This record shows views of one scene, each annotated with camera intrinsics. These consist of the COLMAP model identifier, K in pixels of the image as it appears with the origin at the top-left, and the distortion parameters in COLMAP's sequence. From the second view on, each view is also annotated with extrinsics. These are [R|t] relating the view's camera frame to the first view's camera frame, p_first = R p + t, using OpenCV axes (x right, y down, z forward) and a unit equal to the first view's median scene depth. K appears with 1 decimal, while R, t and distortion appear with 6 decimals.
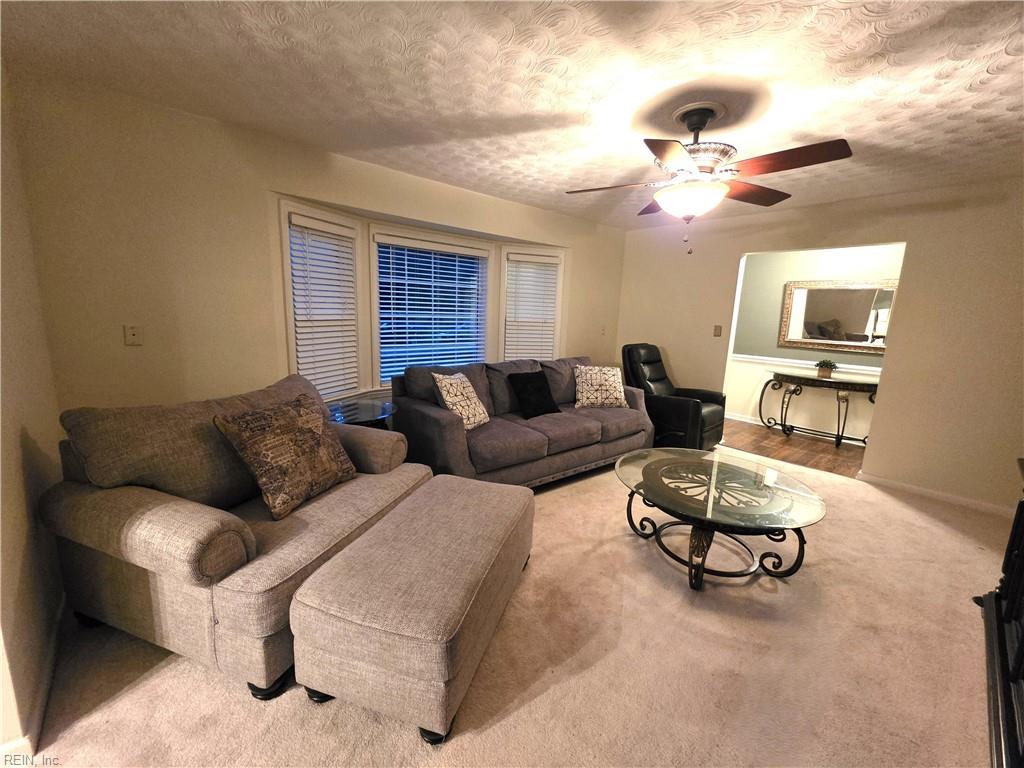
lens RADIAL K [[407.1, 0, 512.9], [0, 407.1, 383.2], [0, 0, 1]] dist [0.006543, -0.000097]
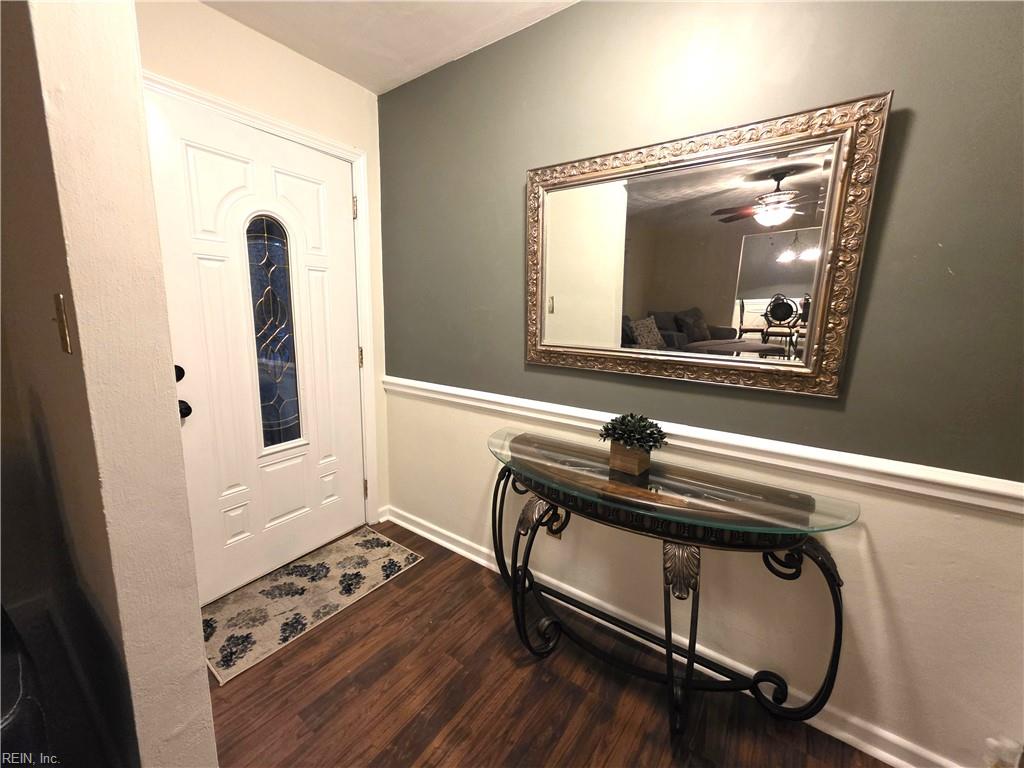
lens RADIAL K [[407.1, 0, 511.2], [0, 407.1, 380.0], [0, 0, 1]] dist [0.006543, -0.000097]
pose [[0.976001, -0.048049, 0.212397, 0.340856], [0.049614, 0.998766, -0.002041, -0.047094], [-0.212037, 0.012530, 0.977181, 0.400750]]
